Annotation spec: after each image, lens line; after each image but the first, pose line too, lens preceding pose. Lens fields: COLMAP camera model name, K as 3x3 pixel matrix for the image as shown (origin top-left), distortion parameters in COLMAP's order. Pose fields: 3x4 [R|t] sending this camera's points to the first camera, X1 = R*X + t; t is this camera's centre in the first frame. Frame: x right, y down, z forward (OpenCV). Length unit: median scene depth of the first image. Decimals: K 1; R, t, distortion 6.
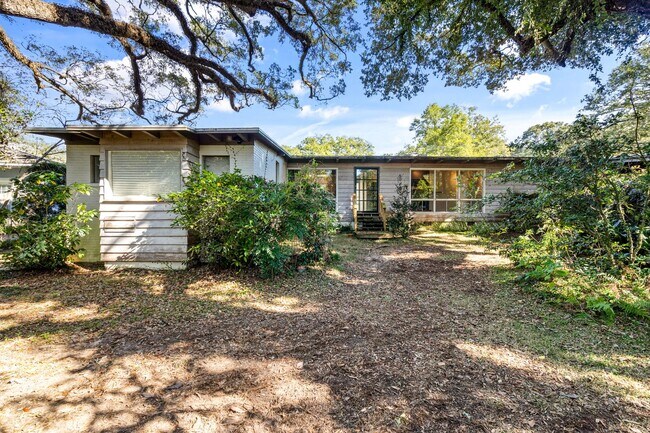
lens RADIAL K [[290.7, 0, 328.8], [0, 290.7, 215.8], [0, 0, 1]] dist [-0.001300, 0.000066]
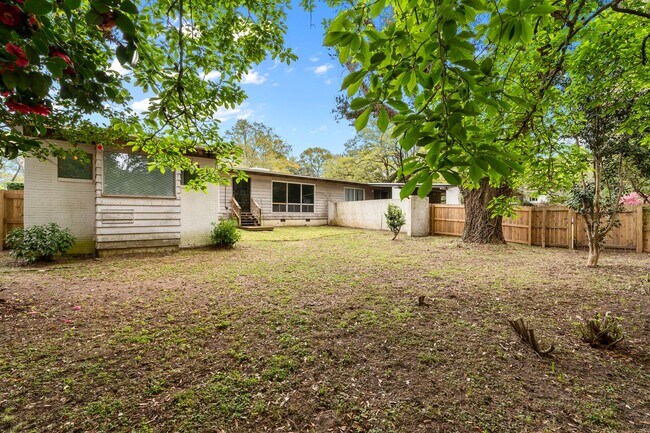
lens RADIAL K [[290.7, 0, 328.8], [0, 290.7, 215.8], [0, 0, 1]] dist [-0.001300, 0.000066]
pose [[0.763171, -0.012840, 0.646069, -0.763175], [0.027834, 0.999528, -0.013014, 0.060079], [-0.645597, 0.027915, 0.763168, -0.399889]]
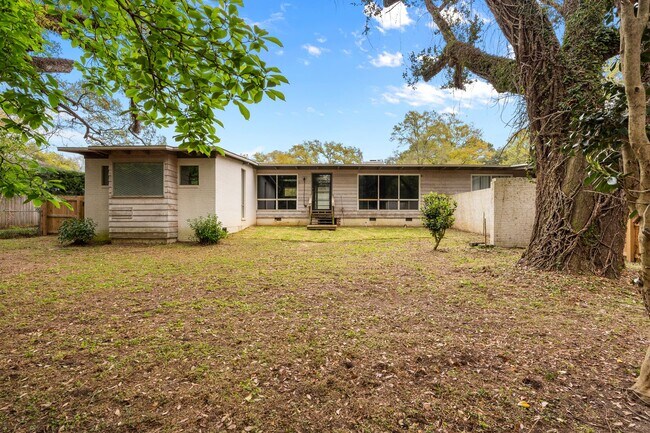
lens RADIAL K [[300.8, 0, 328.1], [0, 300.8, 215.5], [0, 0, 1]] dist [-0.001077, -0.000001]
pose [[0.999930, -0.011550, -0.002374, 0.304450], [0.011481, 0.999565, -0.027168, 0.087074], [0.002687, 0.027139, 0.999628, -0.480068]]
